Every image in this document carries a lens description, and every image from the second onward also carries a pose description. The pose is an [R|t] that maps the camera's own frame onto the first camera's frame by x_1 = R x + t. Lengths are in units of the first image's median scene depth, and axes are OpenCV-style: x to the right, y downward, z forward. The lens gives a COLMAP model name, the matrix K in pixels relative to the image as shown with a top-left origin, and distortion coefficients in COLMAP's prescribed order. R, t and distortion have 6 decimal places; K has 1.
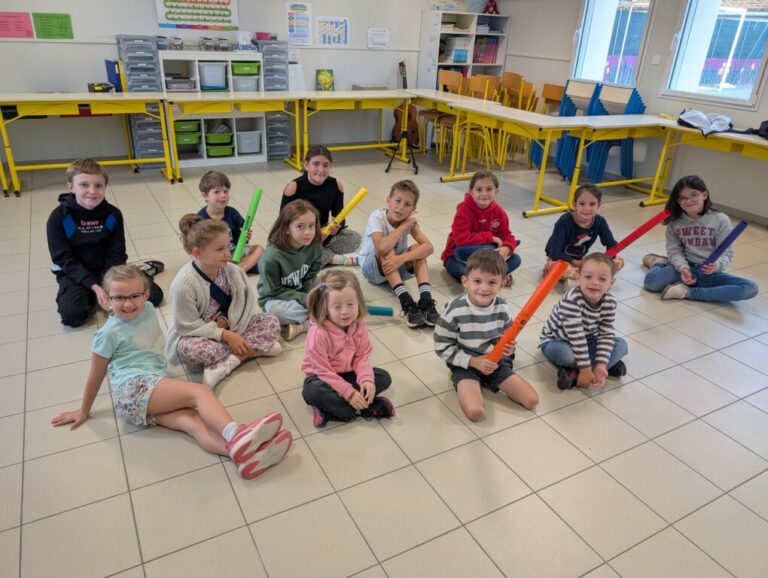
lens RADIAL K [[550.1, 0, 392.2], [0, 550.1, 285.8], [0, 0, 1]] dist [0.010902, -0.009053]
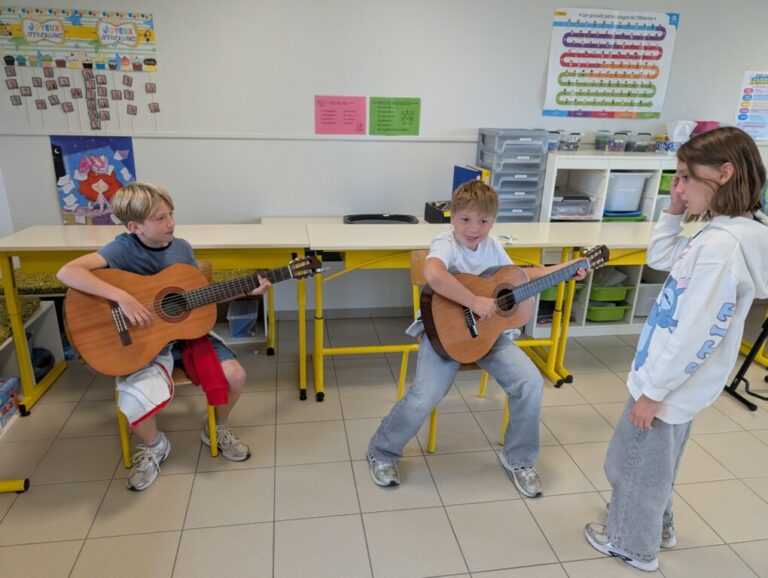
lens RADIAL K [[550.1, 0, 392.2], [0, 550.1, 285.8], [0, 0, 1]] dist [0.010902, -0.009053]
pose [[0.943548, 0.091365, -0.318385, -0.373287], [-0.129637, 0.986391, -0.101125, -0.199638], [0.304813, 0.136690, 0.942552, 0.399366]]
